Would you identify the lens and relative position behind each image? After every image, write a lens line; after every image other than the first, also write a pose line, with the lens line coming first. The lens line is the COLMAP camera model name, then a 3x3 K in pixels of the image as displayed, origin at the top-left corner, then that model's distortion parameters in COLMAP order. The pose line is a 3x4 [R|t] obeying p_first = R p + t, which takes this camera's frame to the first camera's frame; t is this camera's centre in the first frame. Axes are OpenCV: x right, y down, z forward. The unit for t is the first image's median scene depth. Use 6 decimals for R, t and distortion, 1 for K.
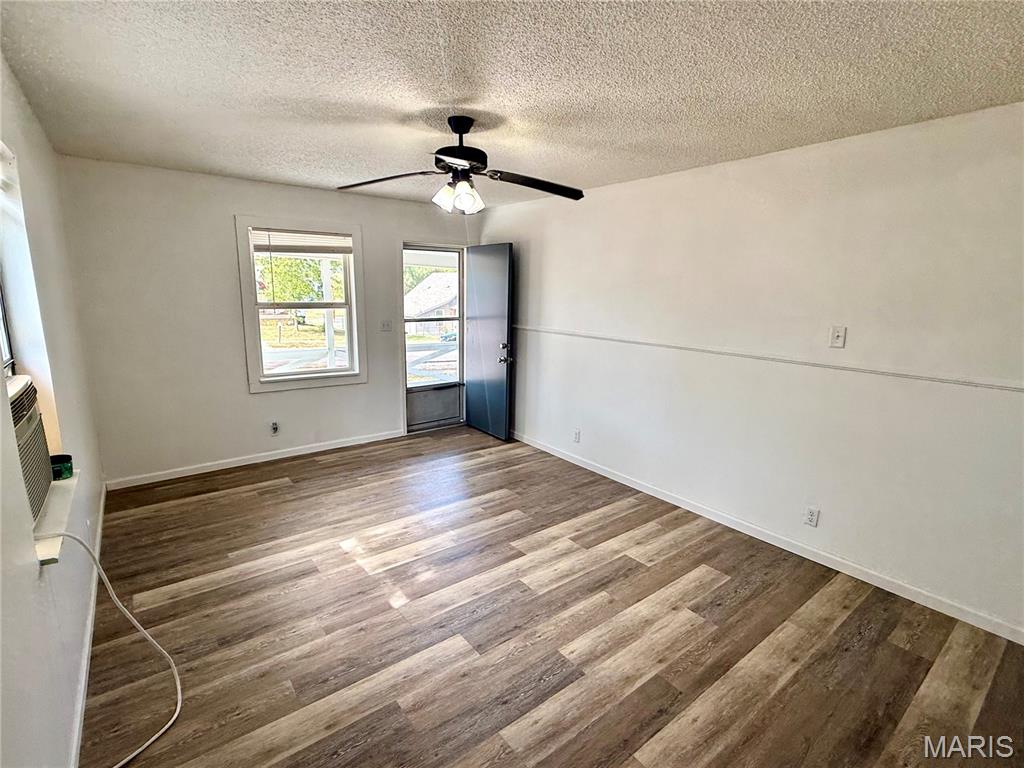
lens RADIAL K [[487.8, 0, 509.6], [0, 487.8, 388.3], [0, 0, 1]] dist [0.001150, 0.001097]
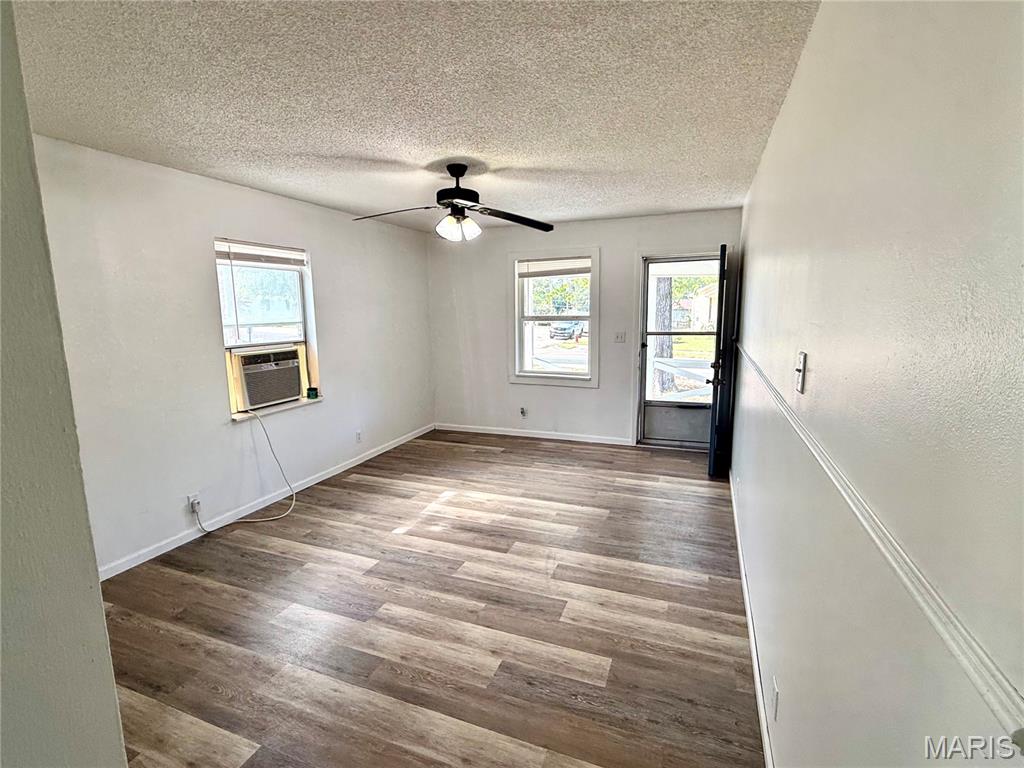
lens RADIAL K [[487.8, 0, 513.1], [0, 487.8, 381.4], [0, 0, 1]] dist [0.001150, 0.001097]
pose [[0.515796, 0.109161, -0.849728, 0.773337], [-0.148653, 0.988208, 0.036717, -0.054617], [0.843716, 0.107376, 0.525941, 0.369502]]
